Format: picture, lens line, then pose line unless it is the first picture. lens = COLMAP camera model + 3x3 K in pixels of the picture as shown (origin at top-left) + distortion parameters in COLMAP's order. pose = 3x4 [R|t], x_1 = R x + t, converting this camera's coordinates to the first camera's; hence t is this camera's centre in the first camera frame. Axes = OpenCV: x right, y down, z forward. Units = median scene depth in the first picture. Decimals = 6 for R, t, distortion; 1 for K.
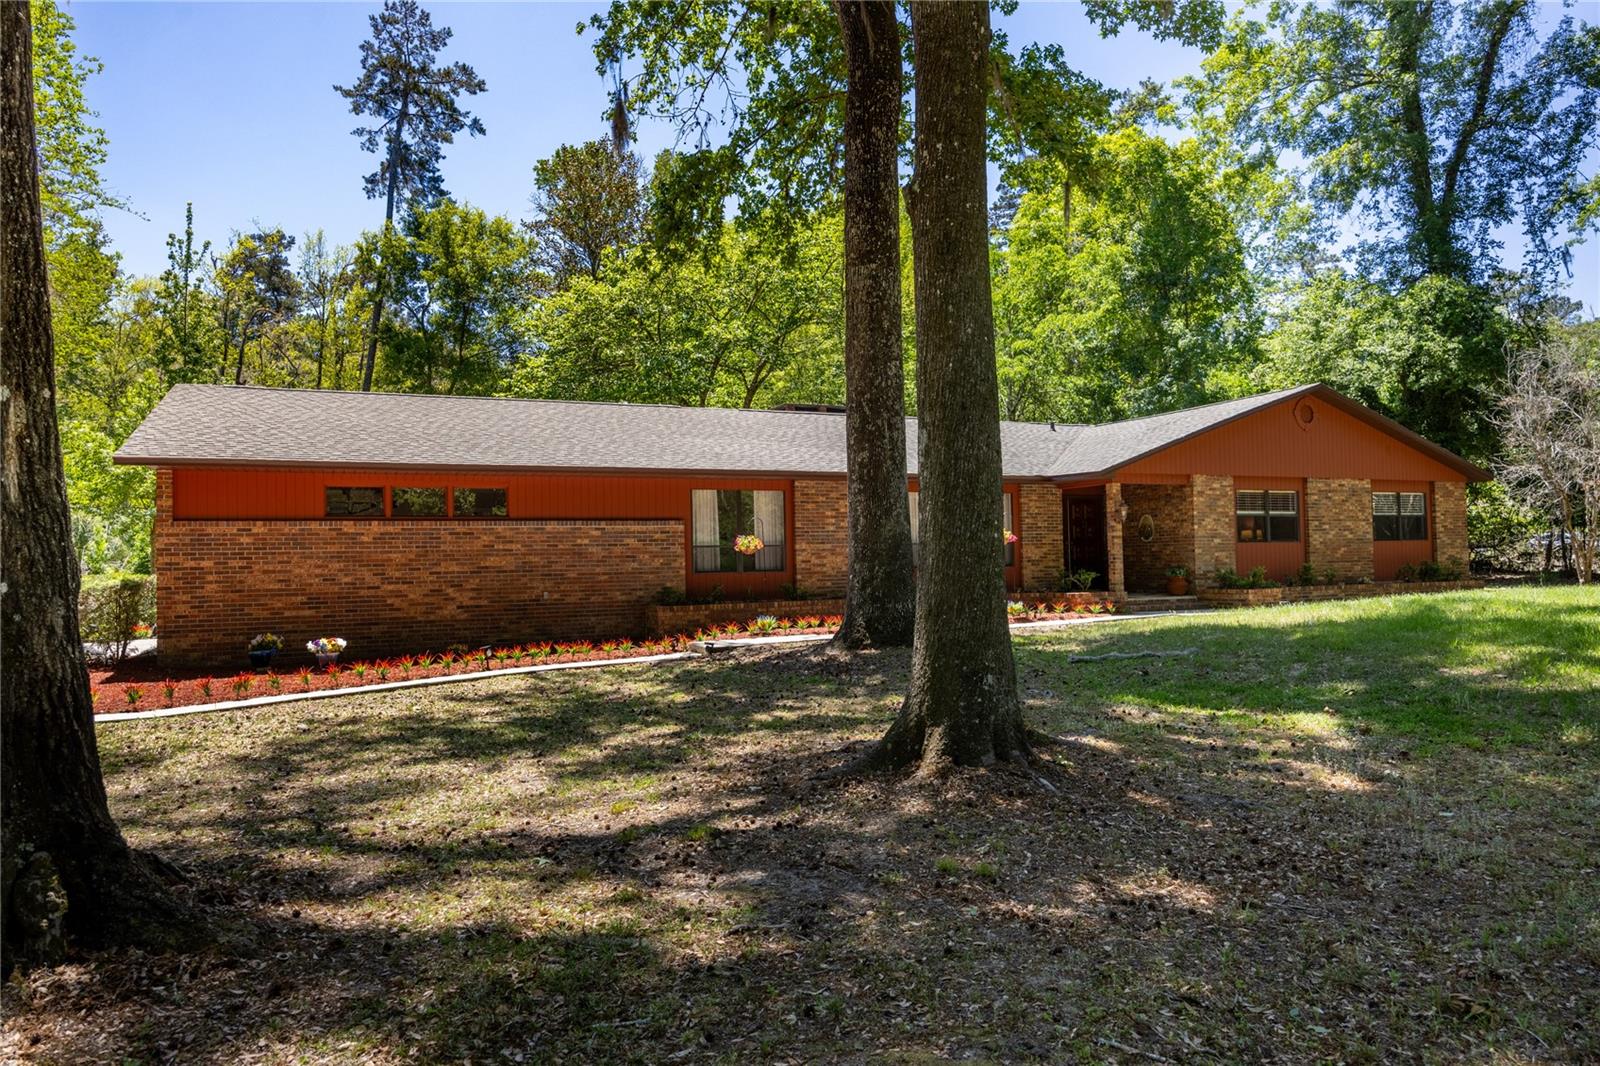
lens RADIAL K [[1024.3, 0, 825.5], [0, 1024.3, 533.6], [0, 0, 1]] dist [-0.000742, -0.001603]
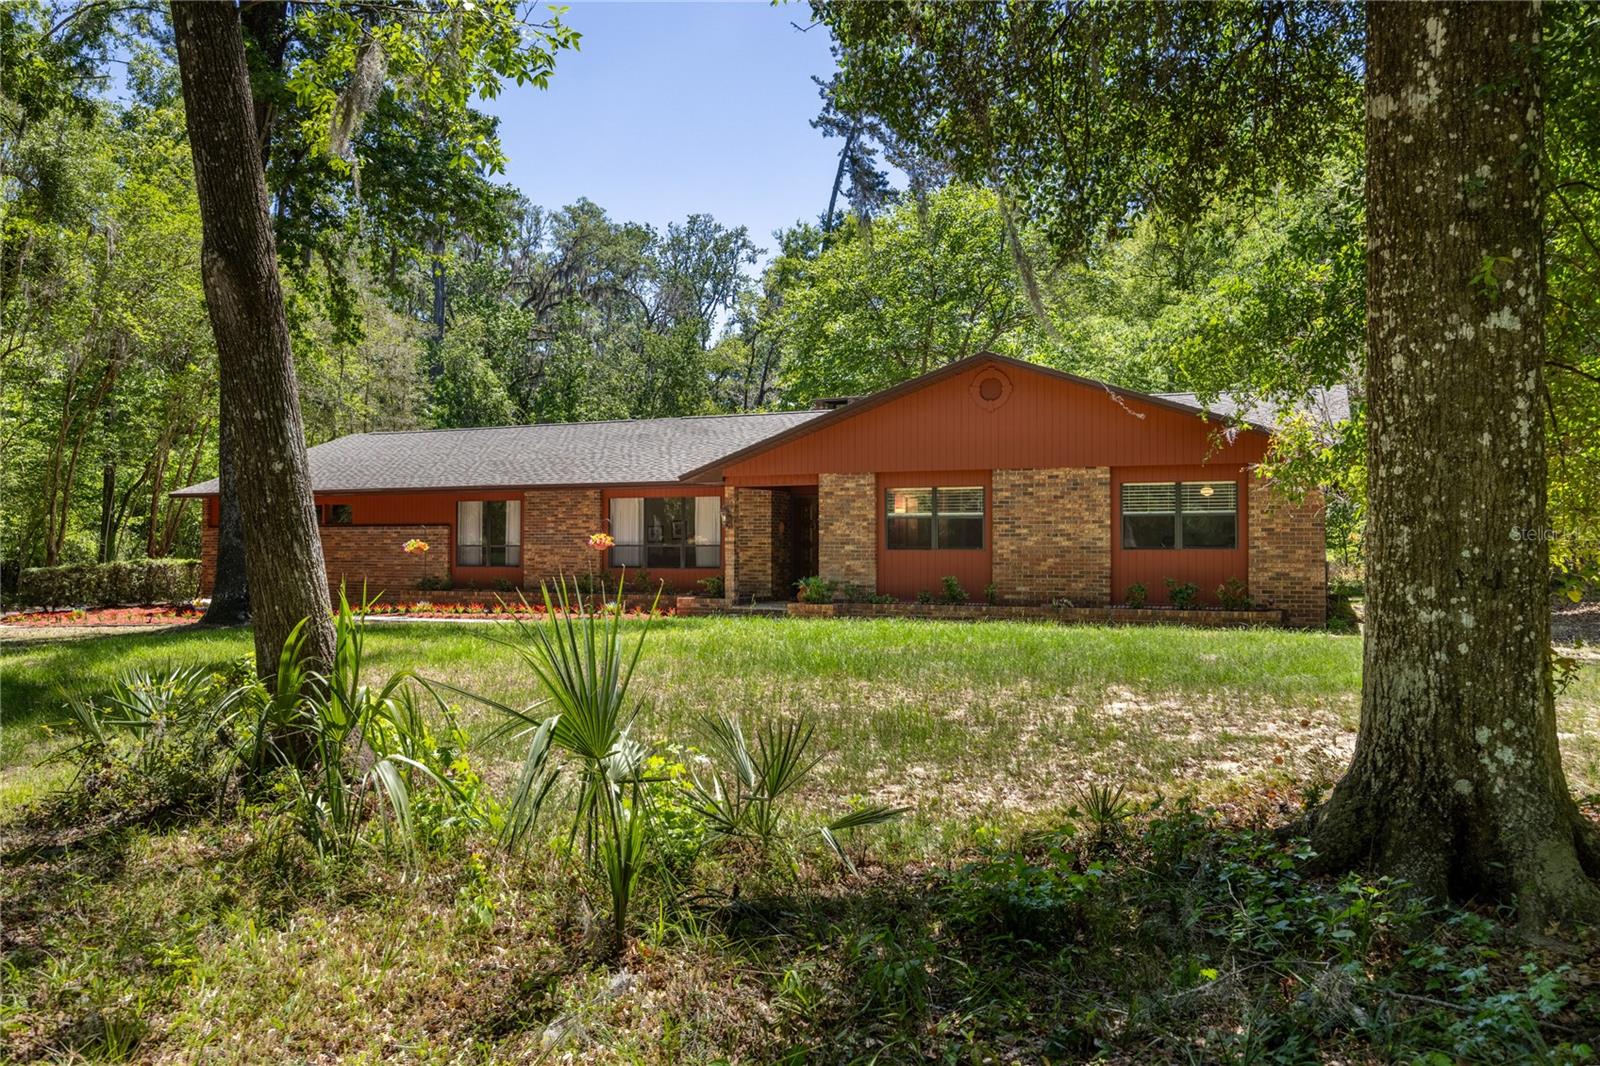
lens RADIAL K [[1178.4, 0, 801.2], [0, 1178.4, 516.6], [0, 0, 1]] dist [0.000829, 0.000751]
pose [[0.665946, -0.001494, -0.745999, 1.124054], [0.007328, 0.999963, 0.004539, -0.024742], [0.745964, -0.008490, 0.665932, 0.298360]]
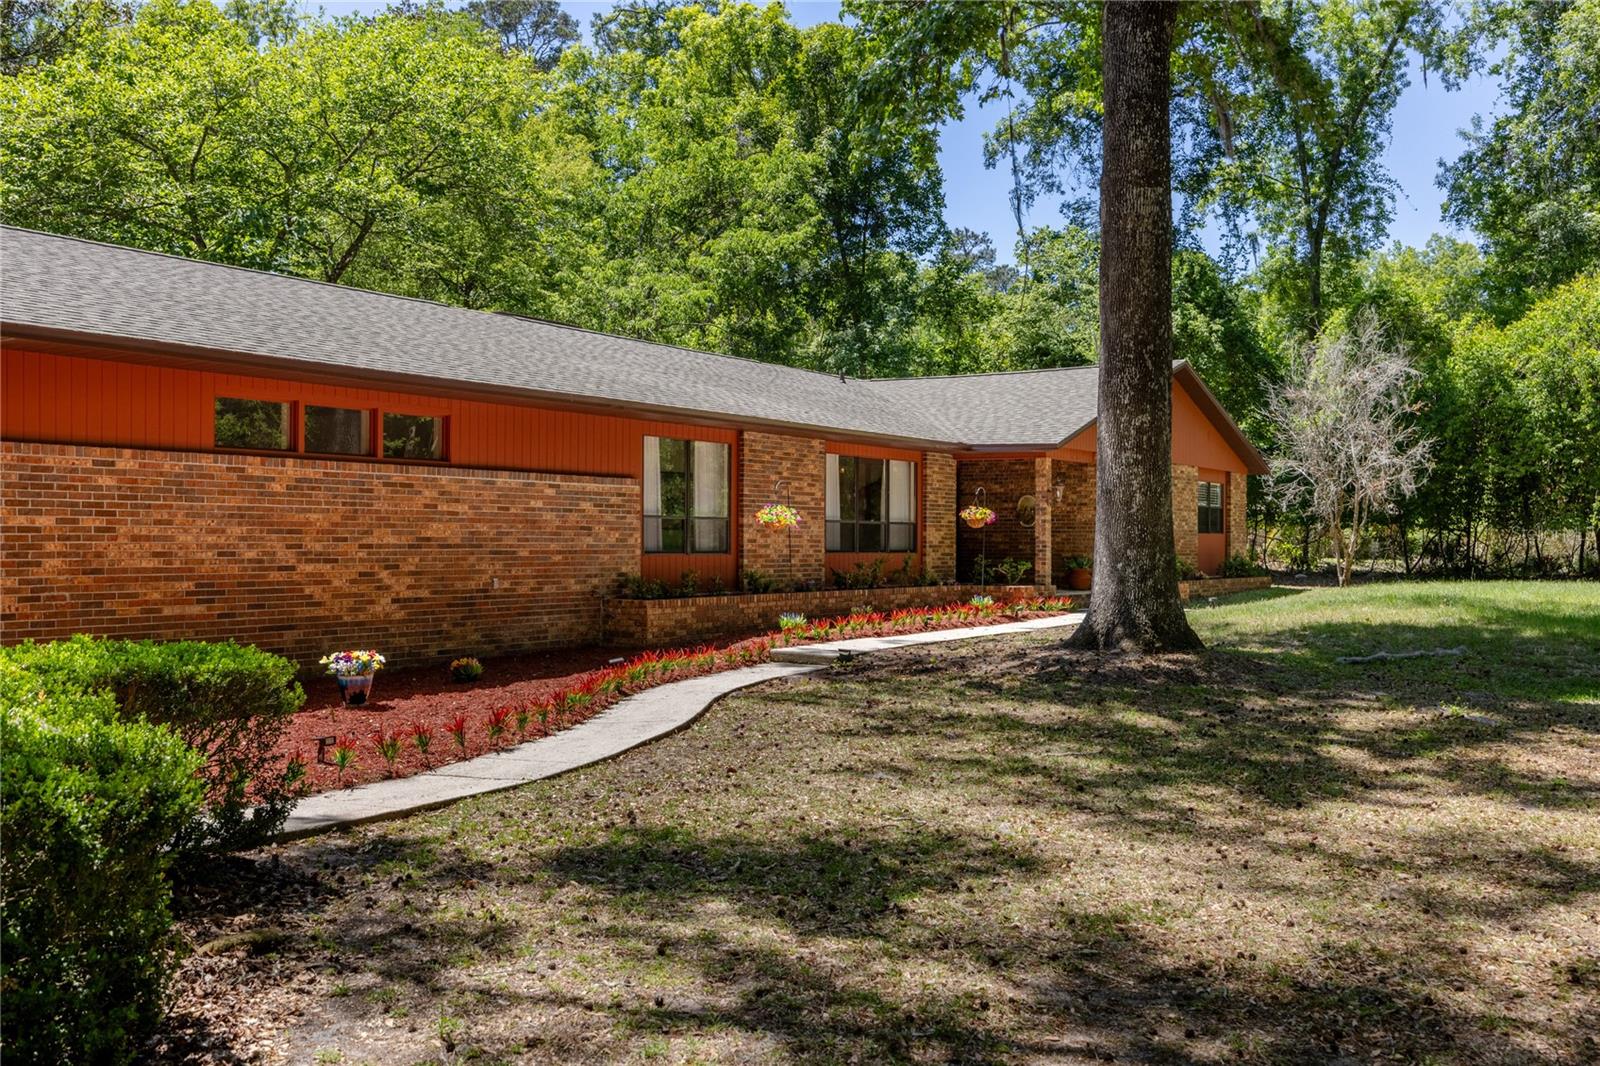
lens RADIAL K [[1396.9, 0, 802.9], [0, 1396.9, 536.9], [0, 0, 1]] dist [-0.001928, -0.006373]
pose [[0.857039, 0.026769, 0.514556, -0.471098], [-0.038993, 0.999155, 0.012967, 0.008911], [-0.513775, -0.031177, 0.857359, 0.104836]]
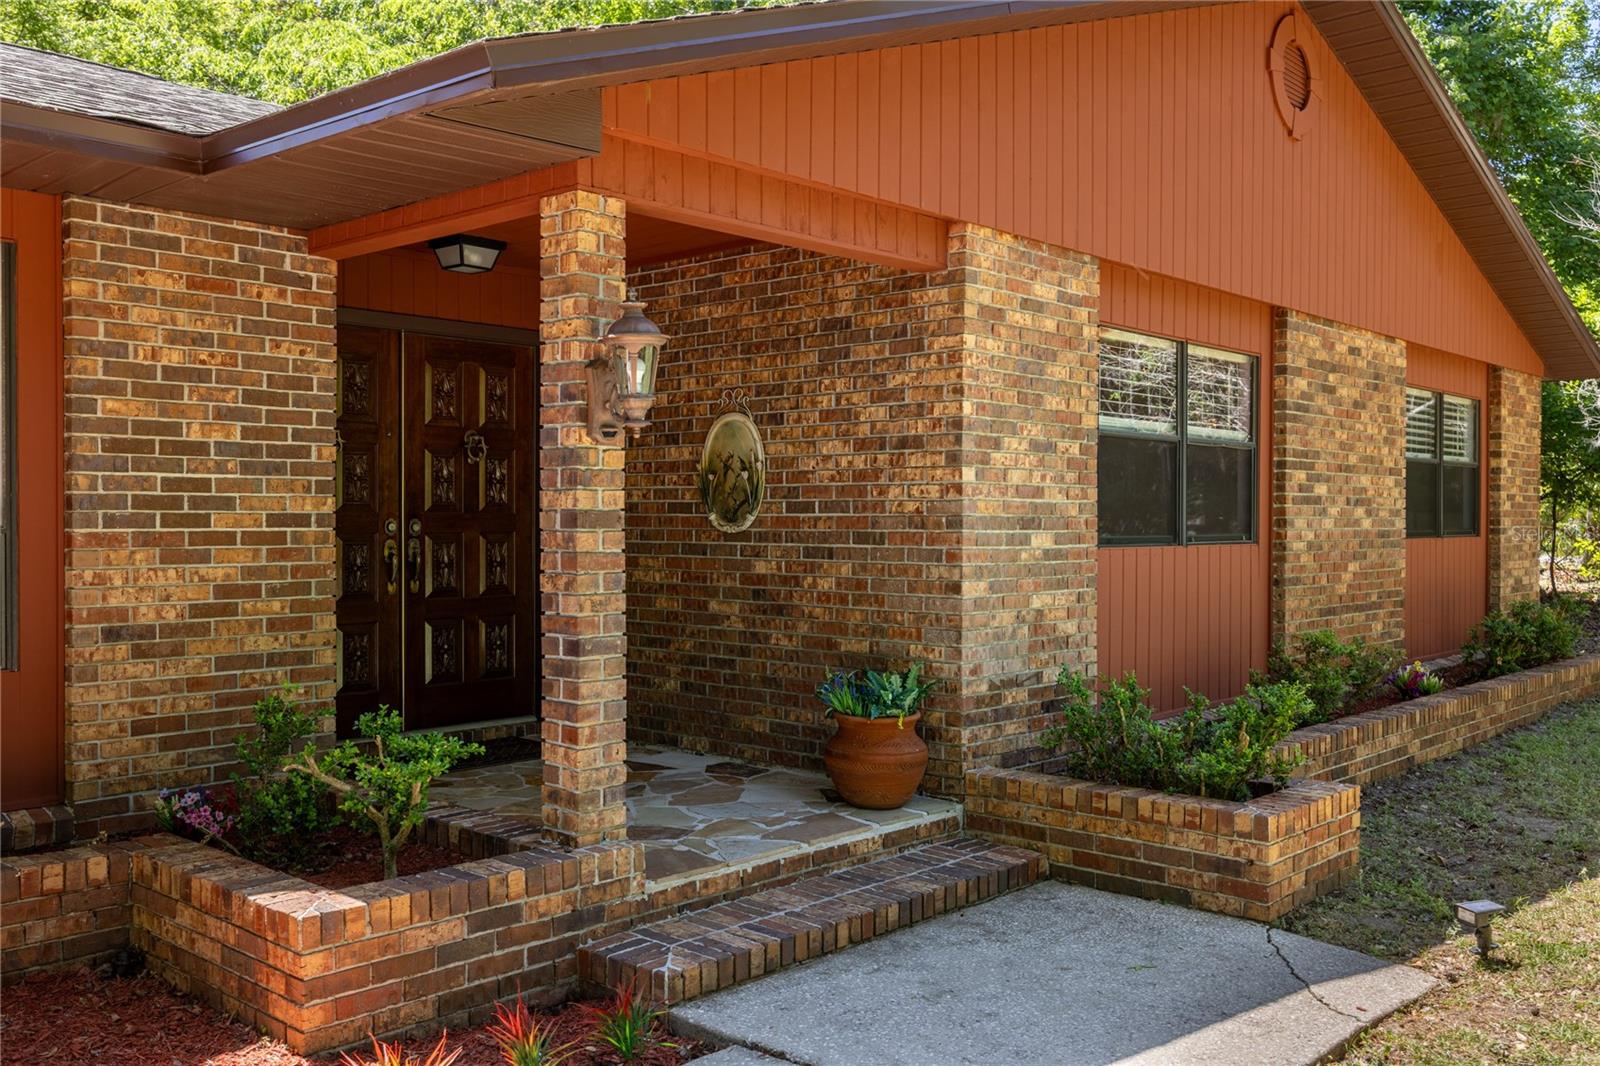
lens RADIAL K [[1396.9, 0, 801.3], [0, 1396.9, 532.7], [0, 0, 1]] dist [-0.001928, -0.006373]
pose [[0.919079, 0.017090, 0.393701, 0.218308], [-0.032024, 0.998994, 0.031392, -0.002589], [-0.392769, -0.041460, 0.918702, 0.751730]]
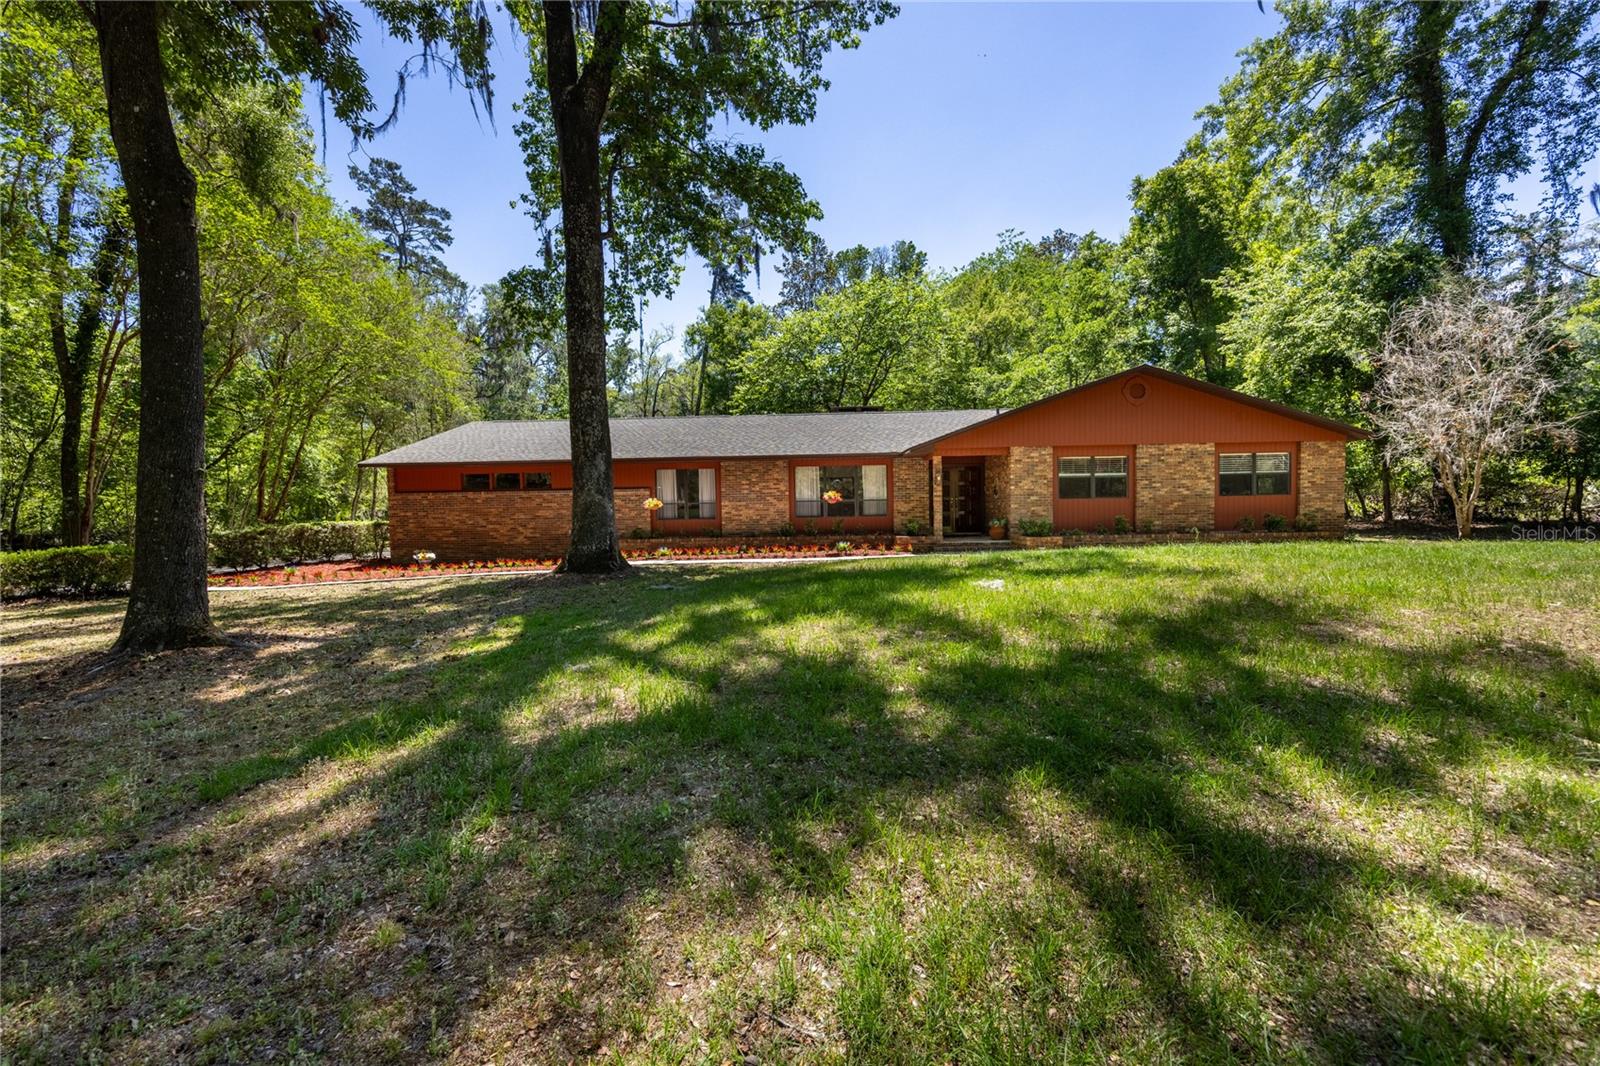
lens RADIAL K [[631.8, 0, 807.6], [0, 631.8, 531.7], [0, 0, 1]] dist [0.004424, -0.000248]
pose [[0.894432, 0.018380, -0.446826, 0.489183], [0.012597, 0.997723, 0.066259, -0.006776], [0.447026, -0.064893, 0.892164, 0.168060]]
